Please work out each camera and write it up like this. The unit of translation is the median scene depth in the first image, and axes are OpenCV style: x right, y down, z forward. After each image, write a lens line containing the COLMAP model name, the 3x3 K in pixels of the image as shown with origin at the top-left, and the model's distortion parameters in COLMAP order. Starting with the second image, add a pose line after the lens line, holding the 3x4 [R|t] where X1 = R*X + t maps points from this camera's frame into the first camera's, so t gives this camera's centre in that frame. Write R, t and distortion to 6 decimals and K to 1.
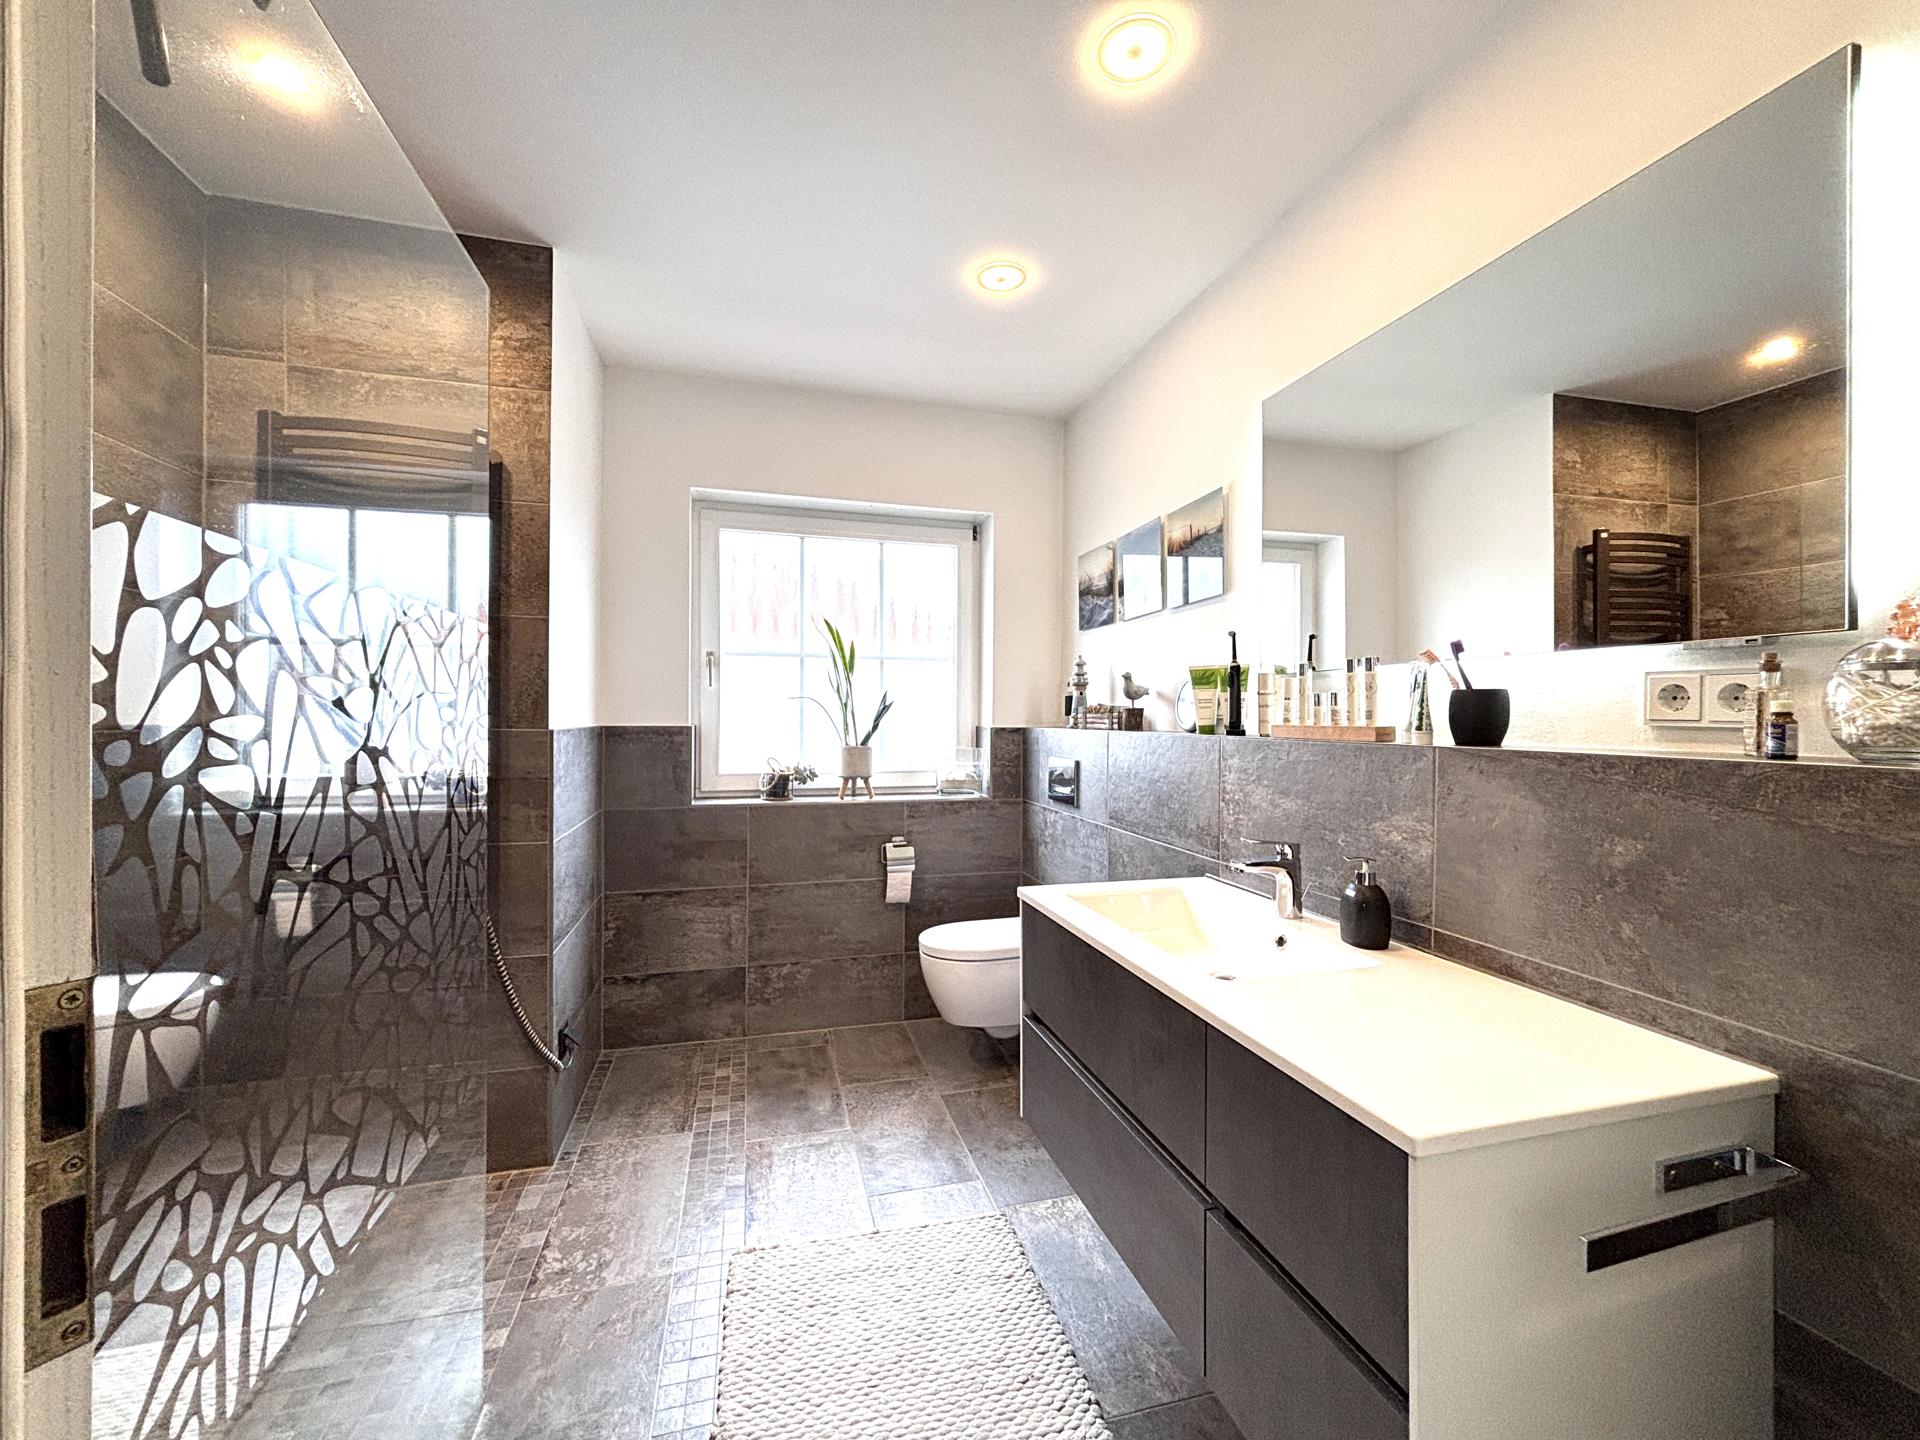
lens RADIAL K [[768.7, 0, 960.0], [0, 768.7, 720.0], [0, 0, 1]] dist [0.000600, 0.000080]
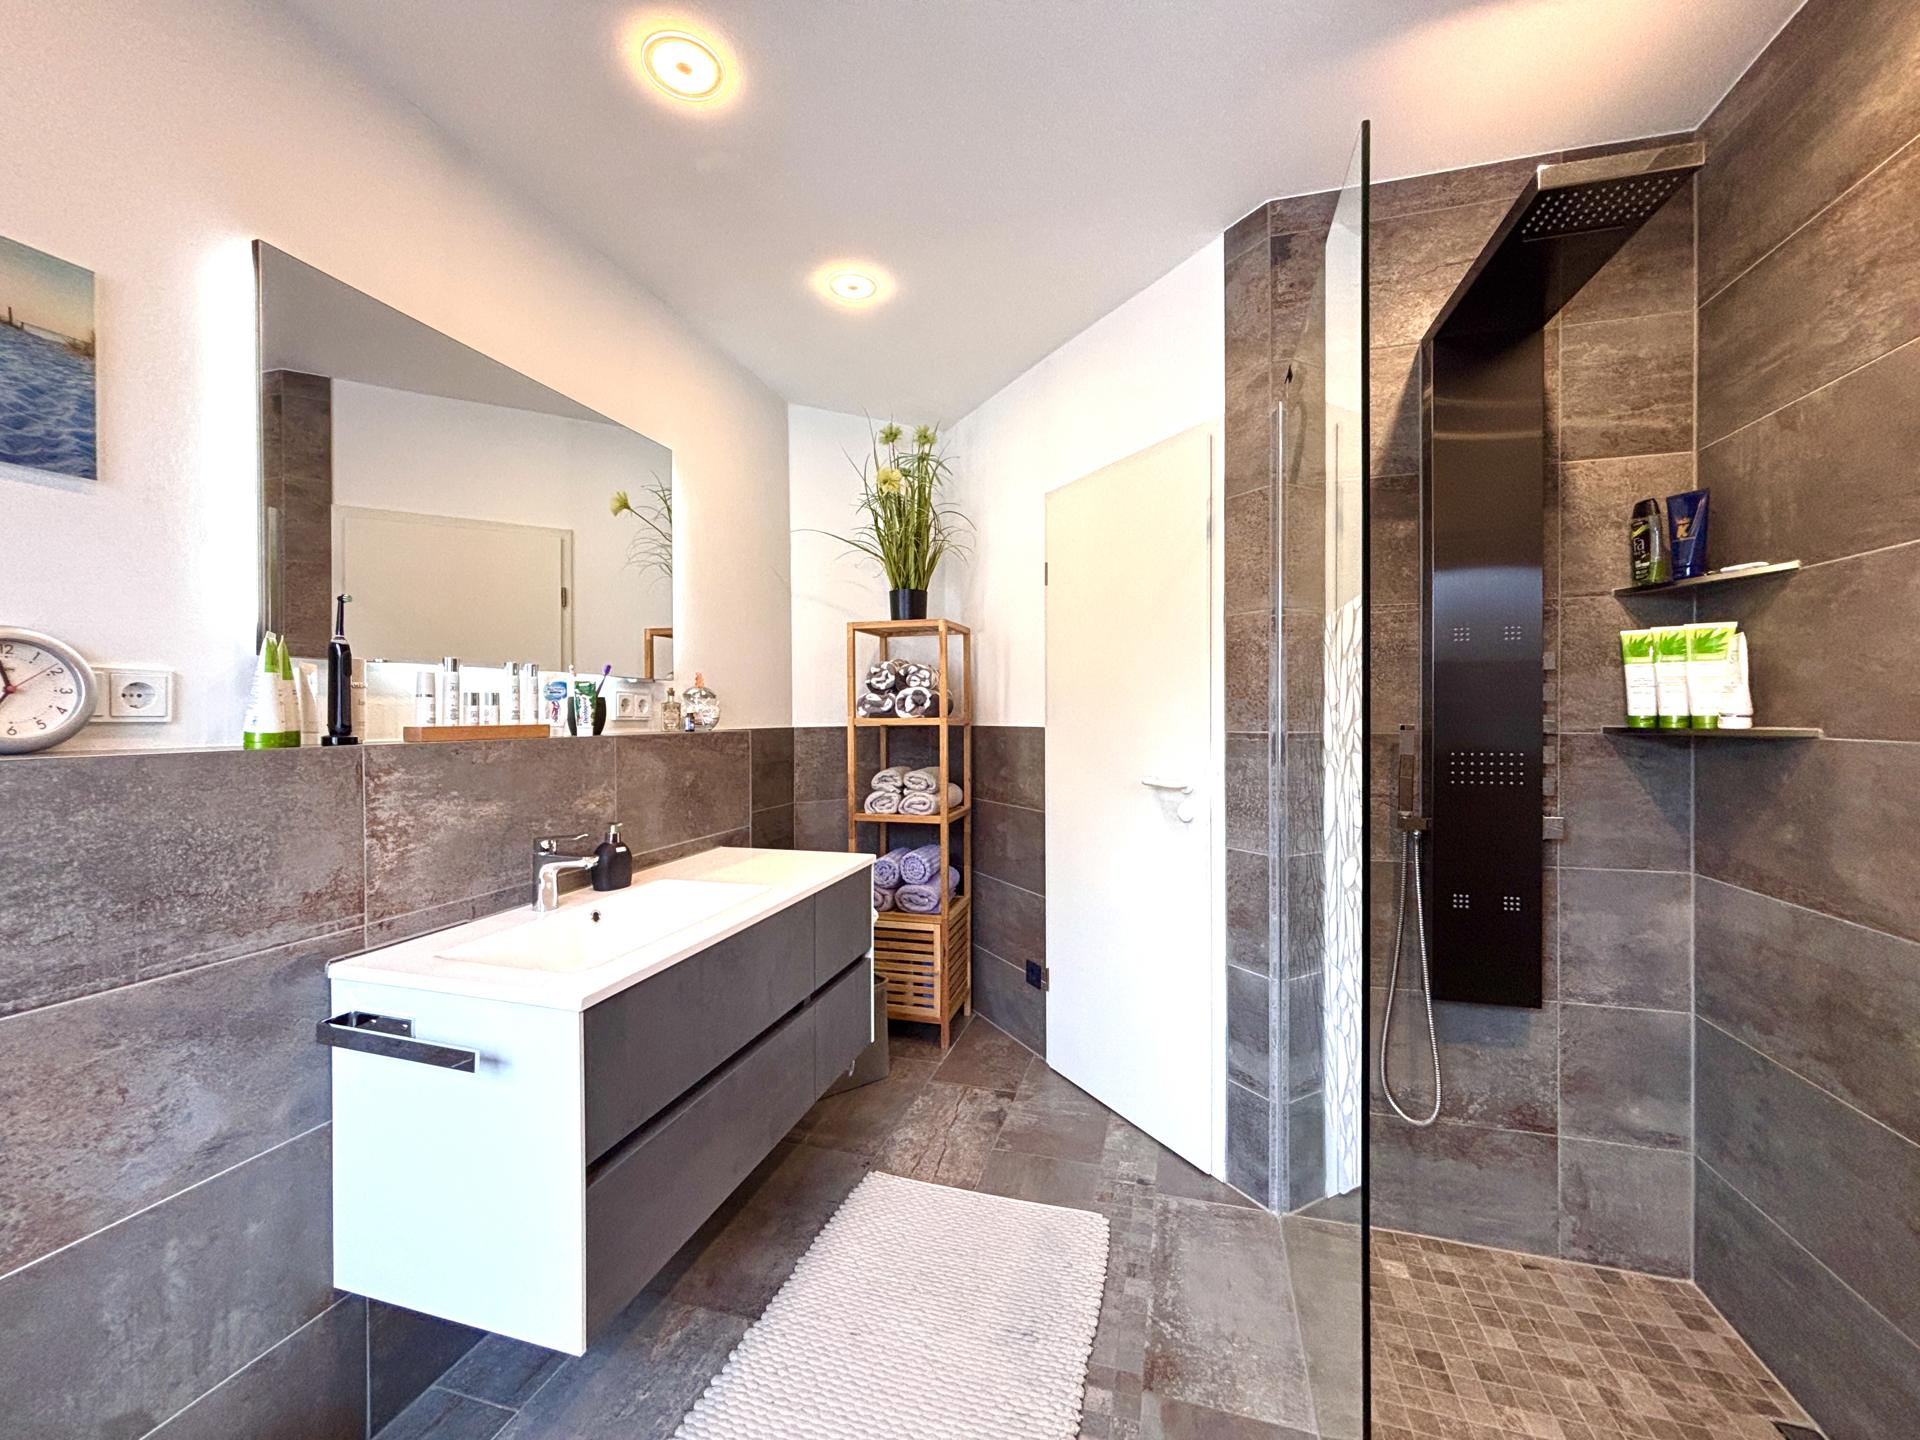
lens RADIAL K [[768.7, 0, 960.0], [0, 768.7, 720.0], [0, 0, 1]] dist [0.000600, 0.000080]
pose [[-0.852635, -0.009277, 0.522425, -0.556634], [-0.000938, 0.999868, 0.016224, -0.015886], [-0.522507, 0.013343, -0.852531, 1.503165]]
